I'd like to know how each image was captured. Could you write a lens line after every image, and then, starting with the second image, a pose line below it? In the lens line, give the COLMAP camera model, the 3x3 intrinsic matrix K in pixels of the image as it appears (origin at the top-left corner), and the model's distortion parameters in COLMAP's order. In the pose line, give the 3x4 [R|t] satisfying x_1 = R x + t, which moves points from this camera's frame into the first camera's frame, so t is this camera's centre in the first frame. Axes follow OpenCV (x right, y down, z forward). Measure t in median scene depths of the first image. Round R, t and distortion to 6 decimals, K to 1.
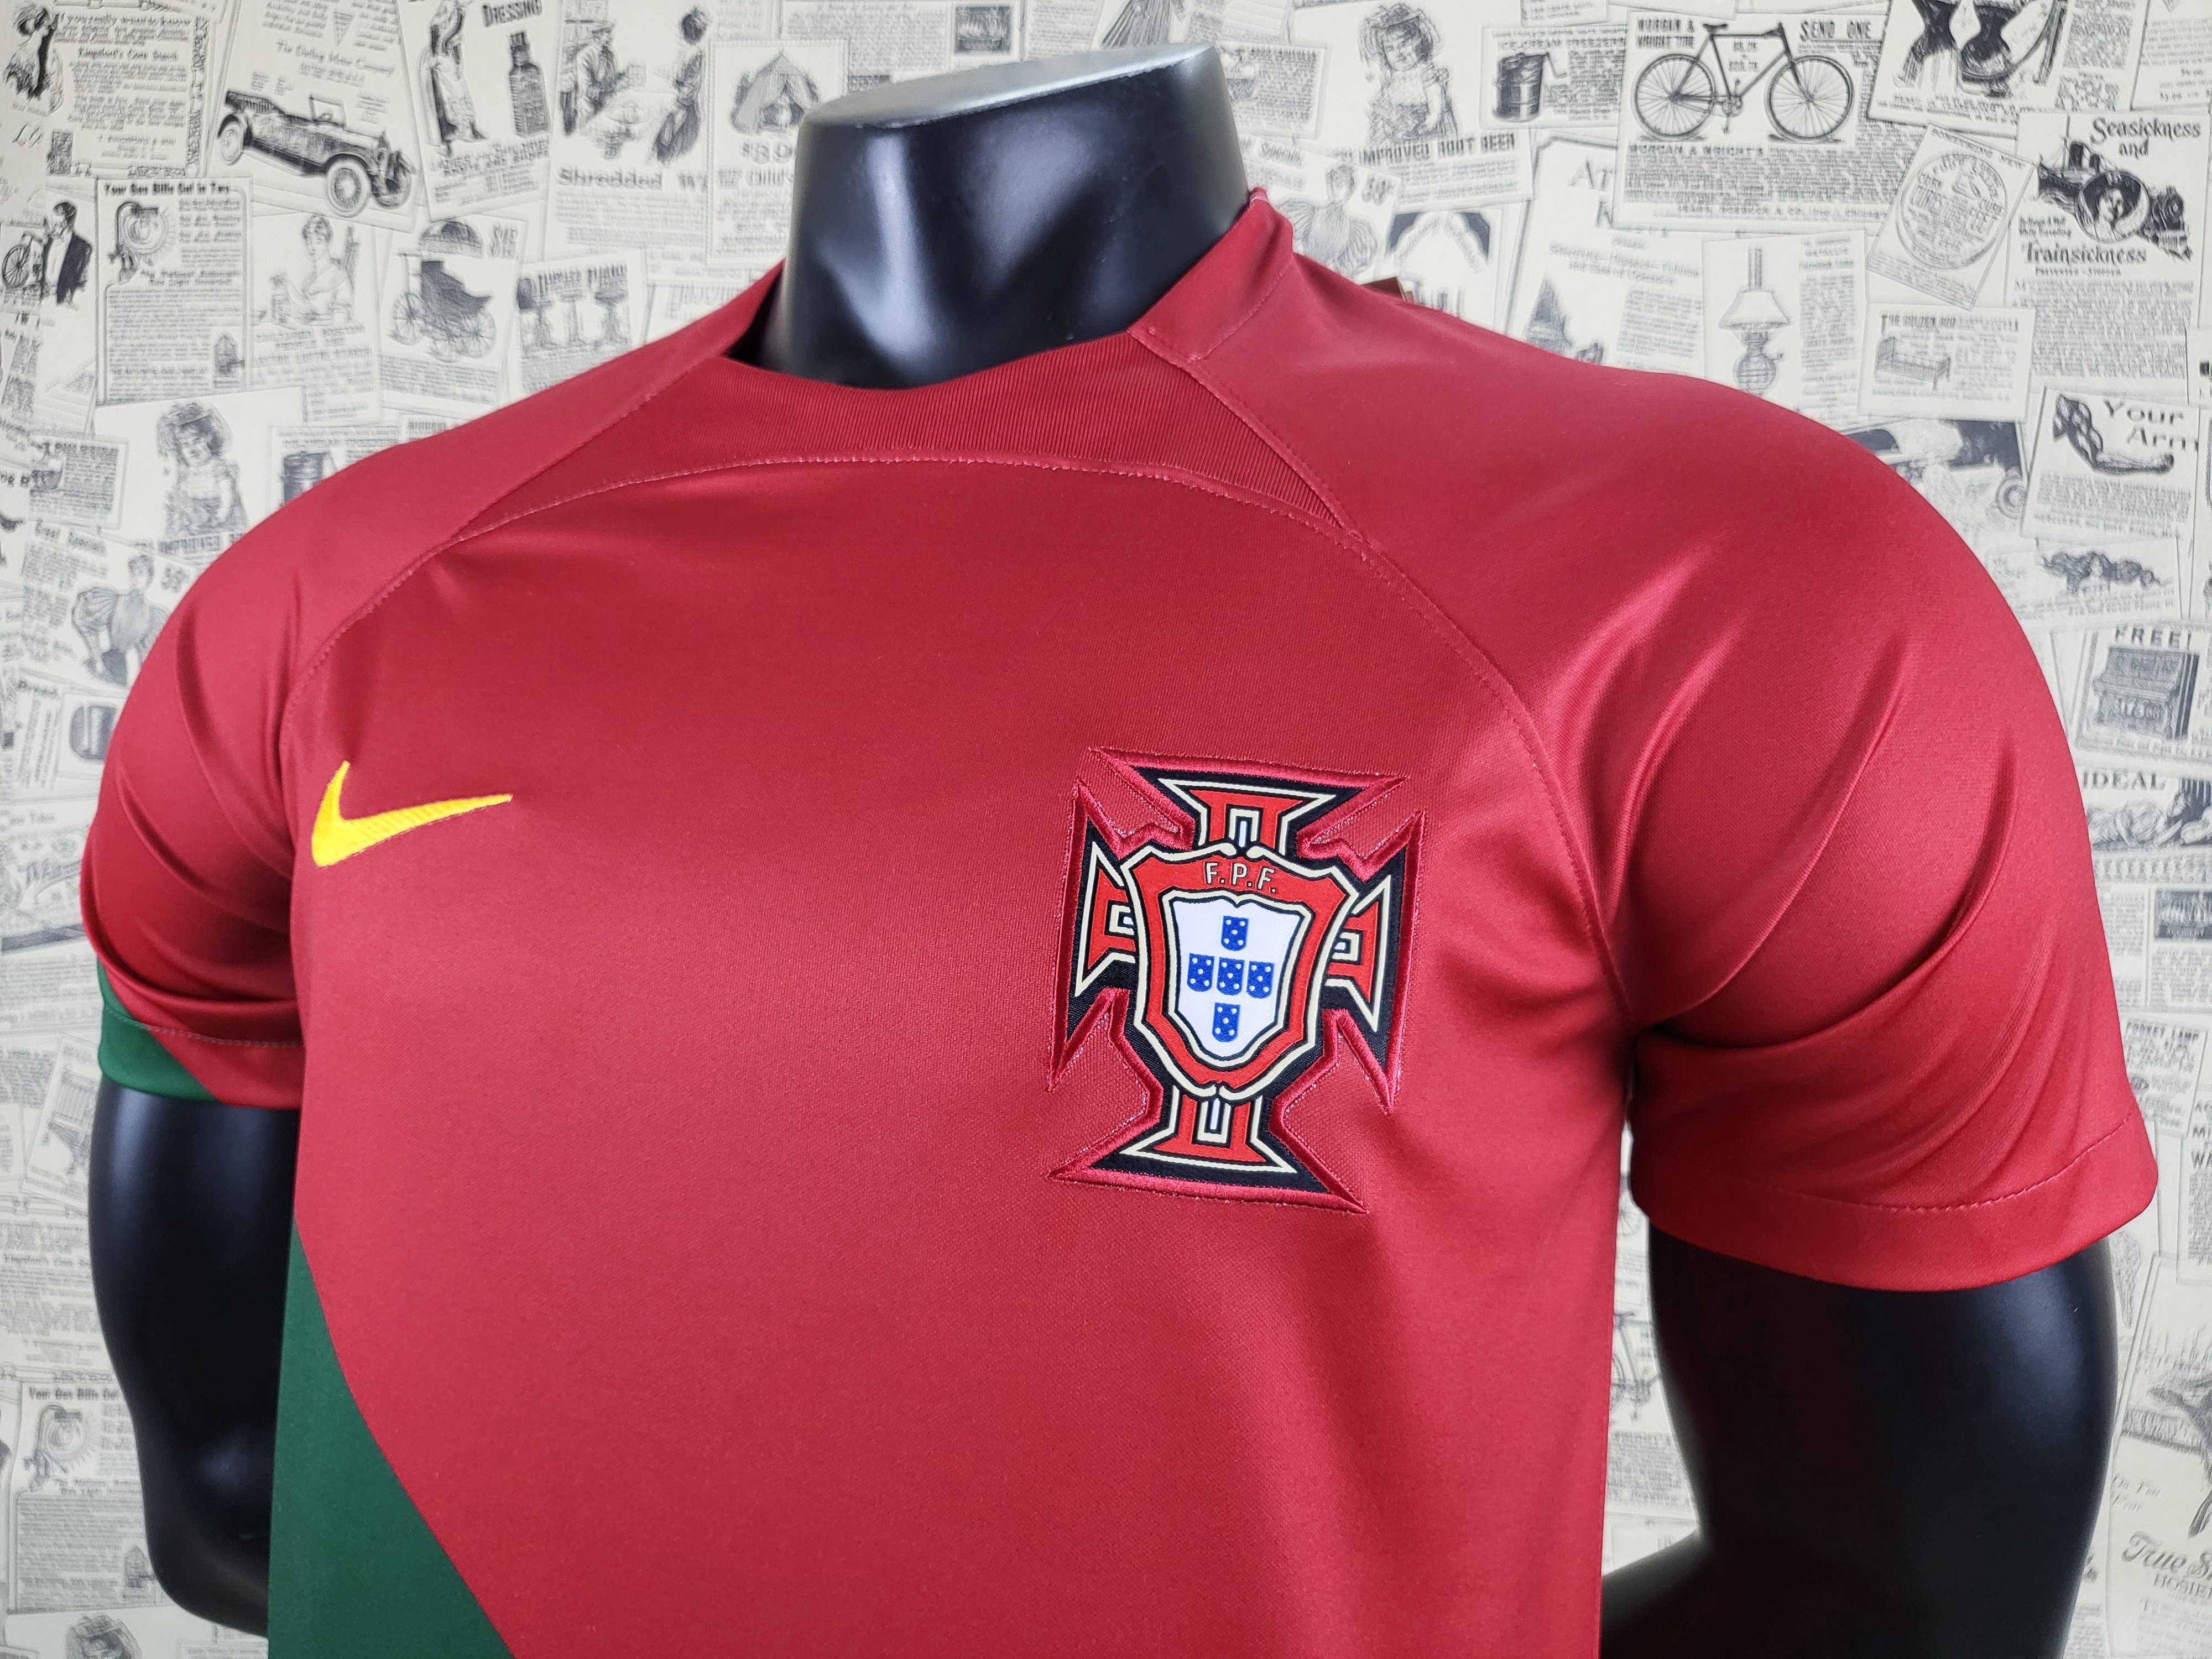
lens RADIAL K [[1707.9, 0, 1101.4], [0, 1707.9, 814.9], [0, 0, 1]] dist [-0.011849, 0.045728]
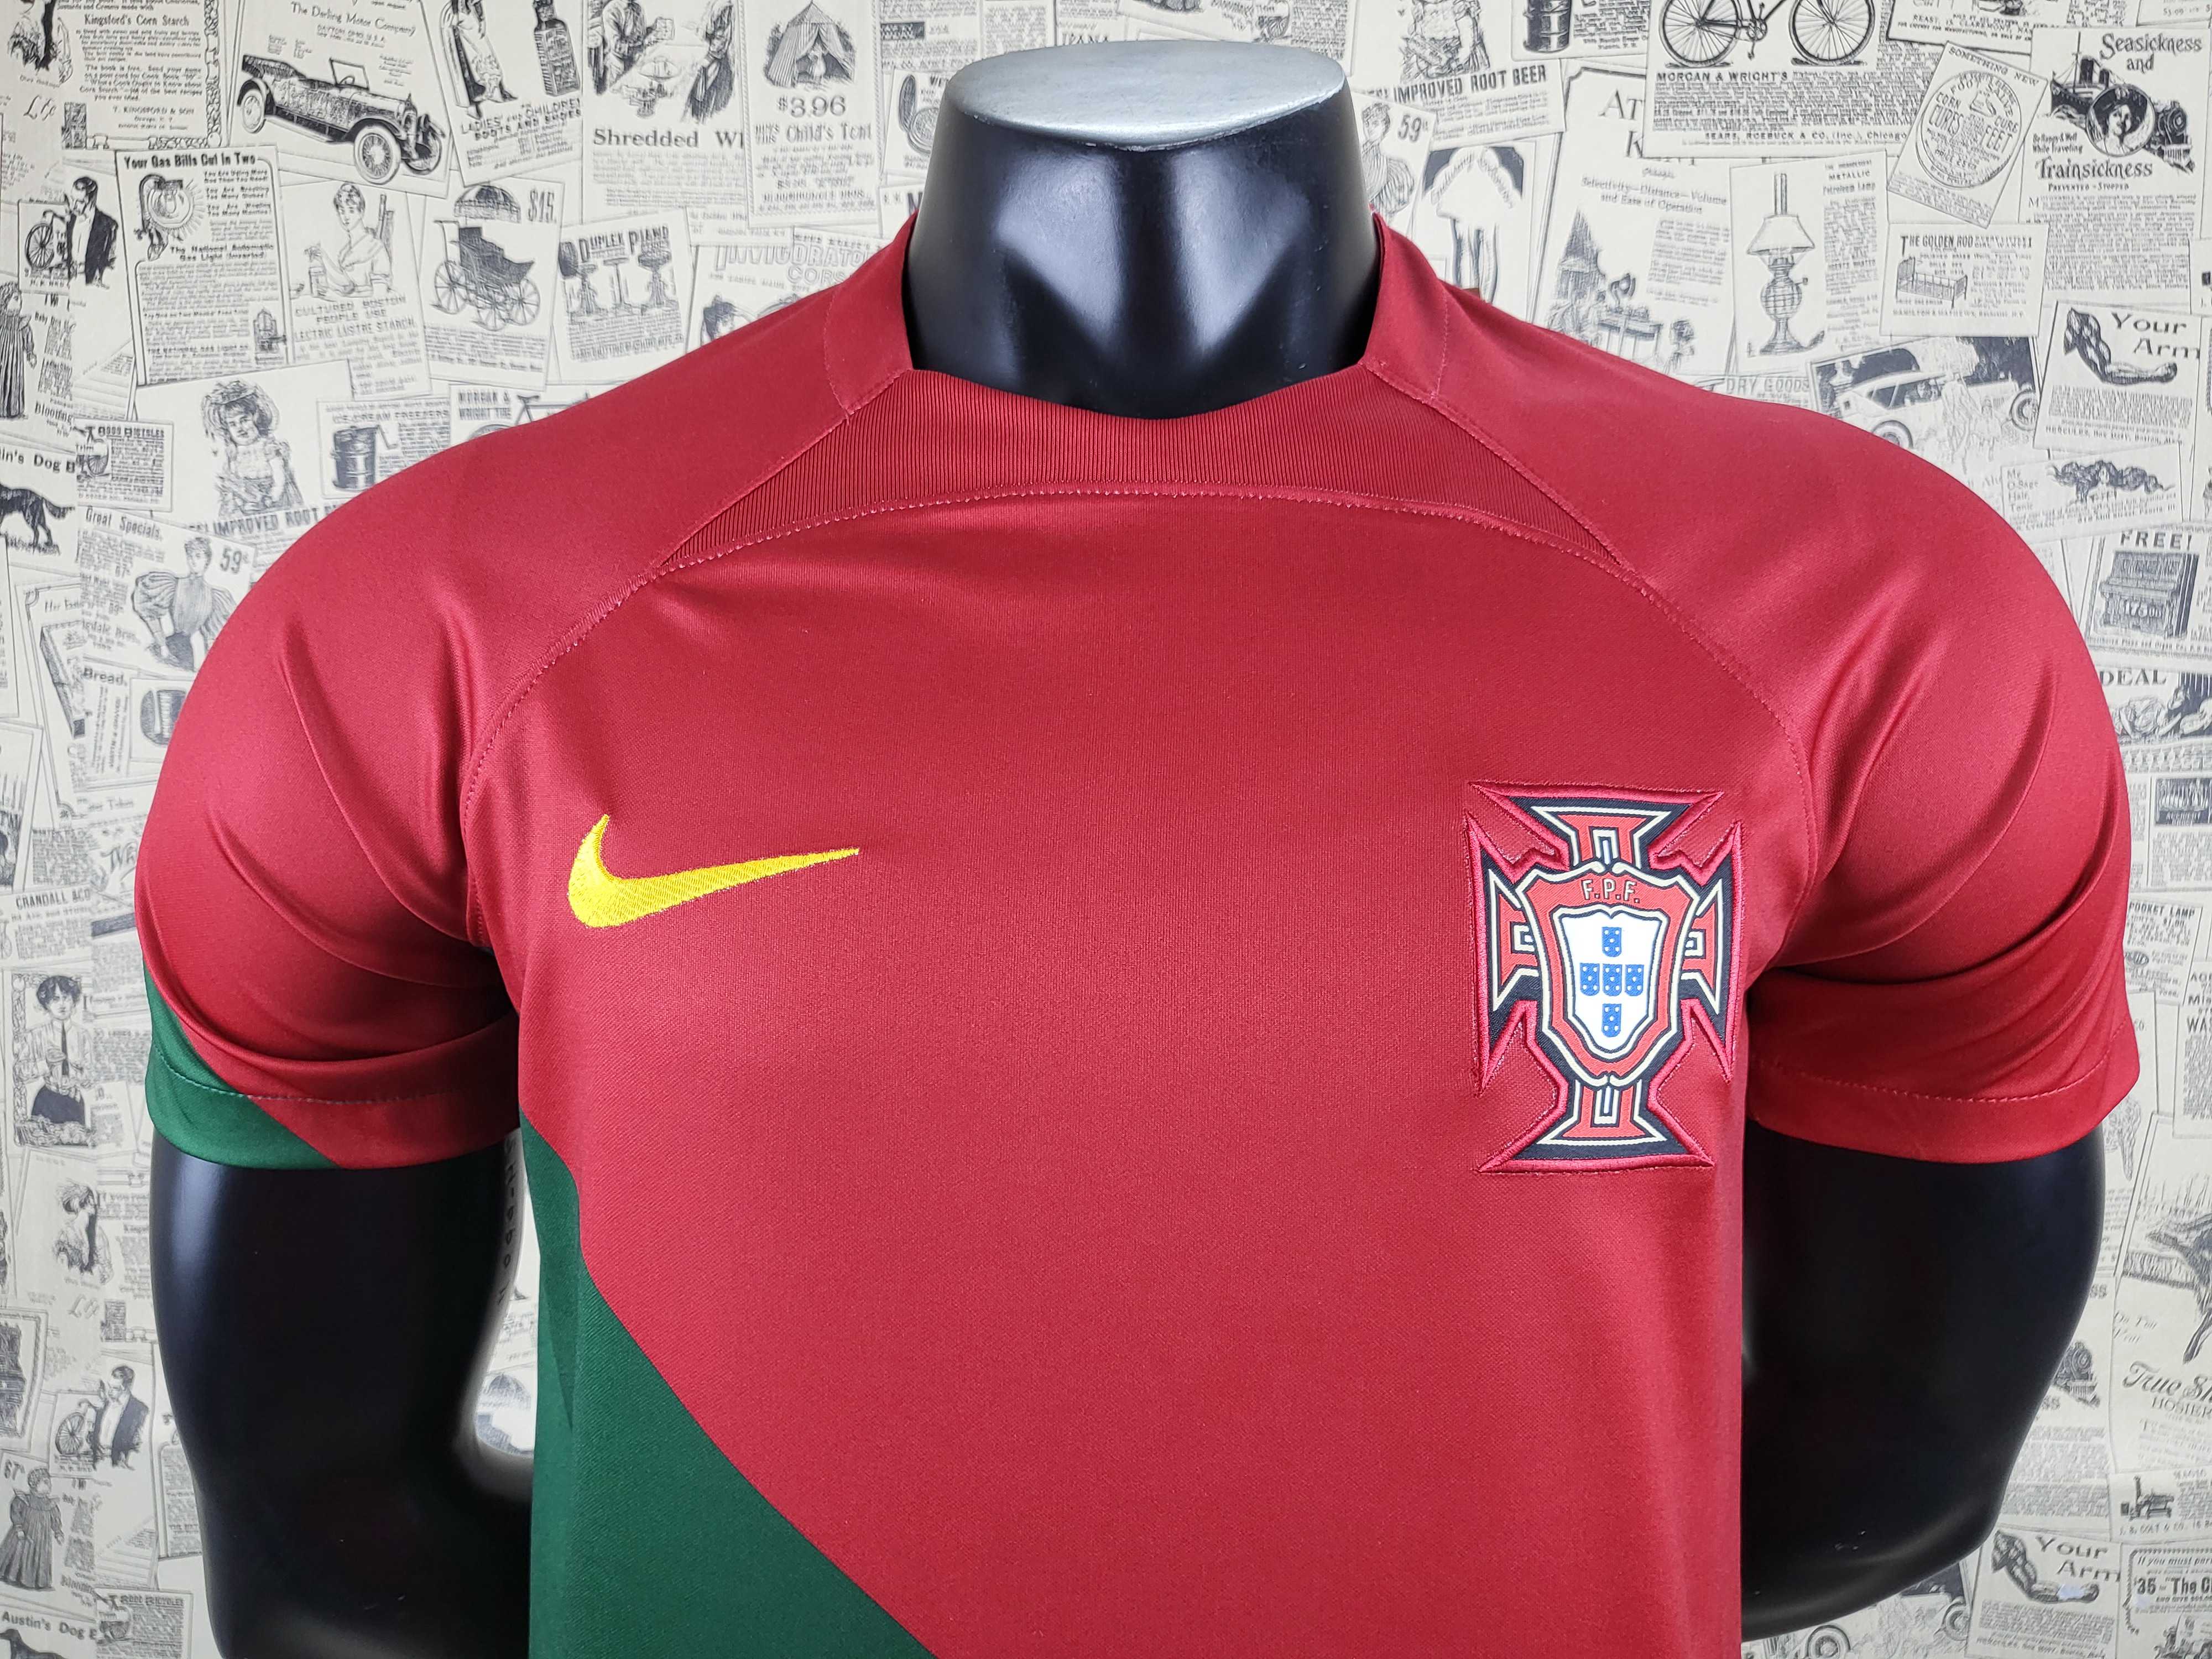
lens RADIAL K [[1707.9, 0, 1082.8], [0, 1707.9, 849.1], [0, 0, 1]] dist [-0.011849, 0.045728]
pose [[0.997939, -0.049384, 0.040963, -0.098525], [0.045802, 0.995395, 0.084211, -0.032666], [-0.044933, -0.082161, 0.995606, -0.040179]]
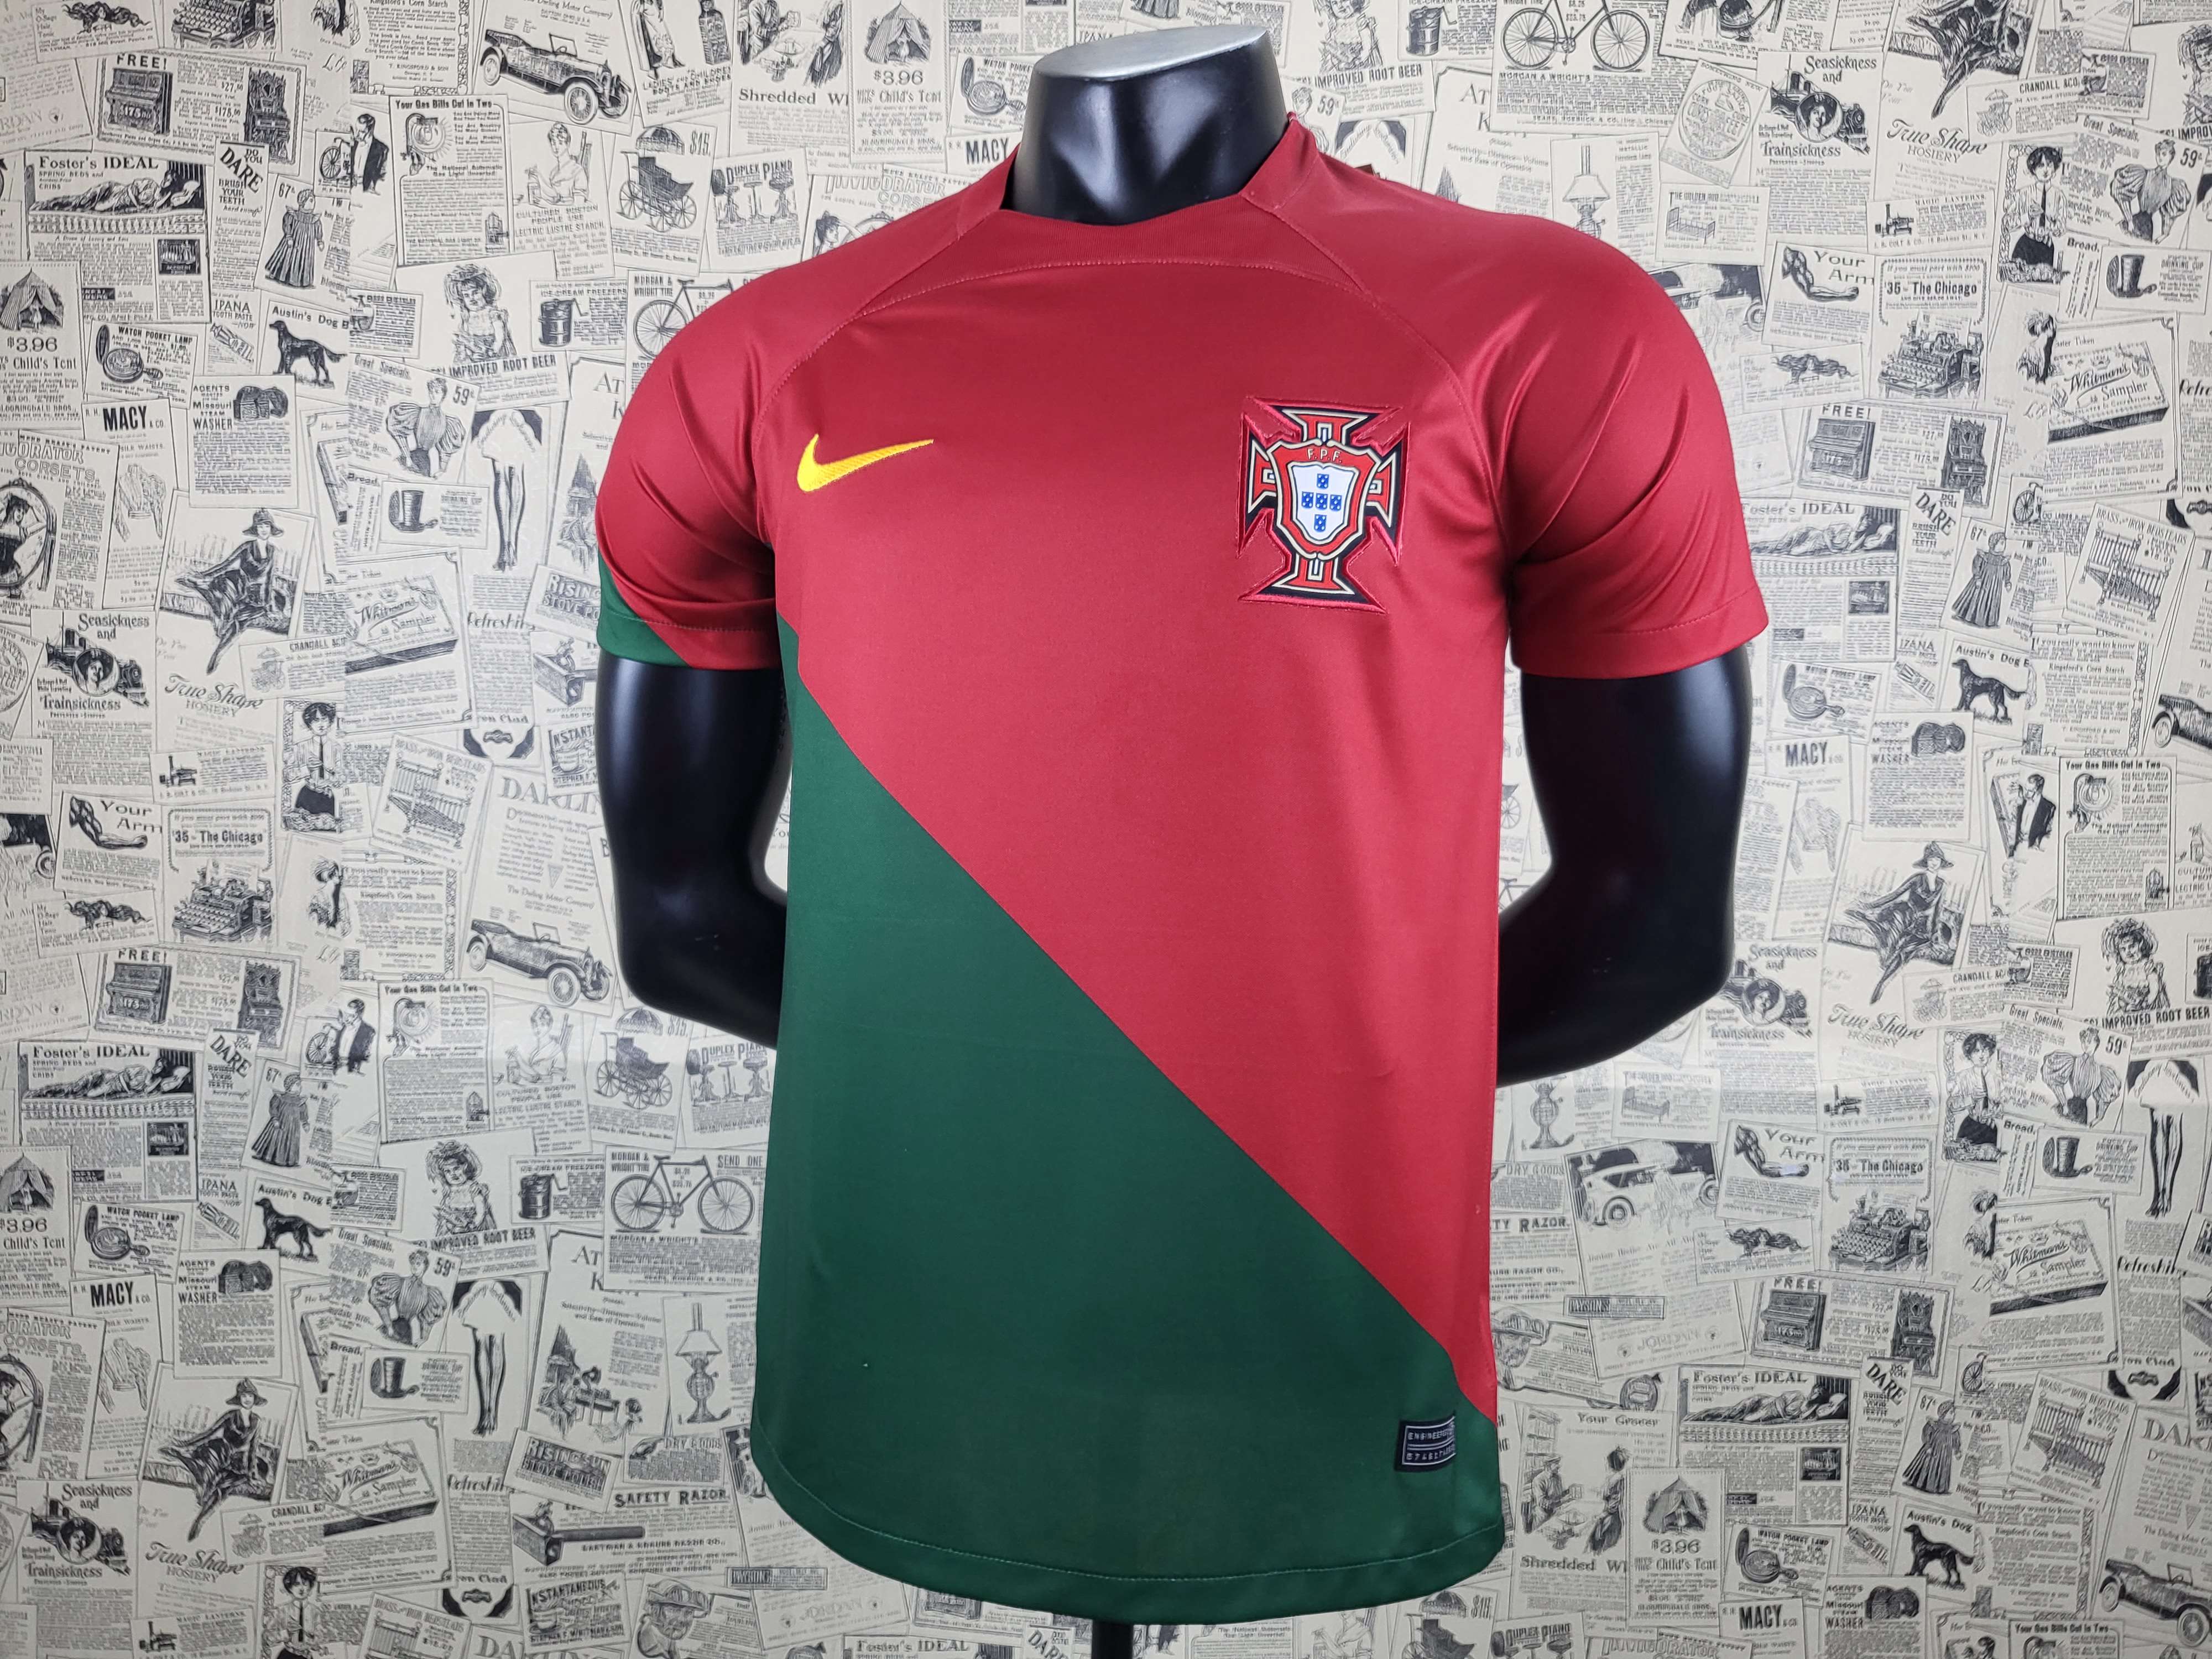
lens RADIAL K [[1707.9, 0, 1119.2], [0, 1707.9, 822.2], [0, 0, 1]] dist [-0.011849, 0.045728]
pose [[0.996621, -0.031960, 0.075663, -0.141342], [0.027718, 0.998020, 0.056467, 0.149584], [-0.077318, -0.054179, 0.995533, -0.447546]]
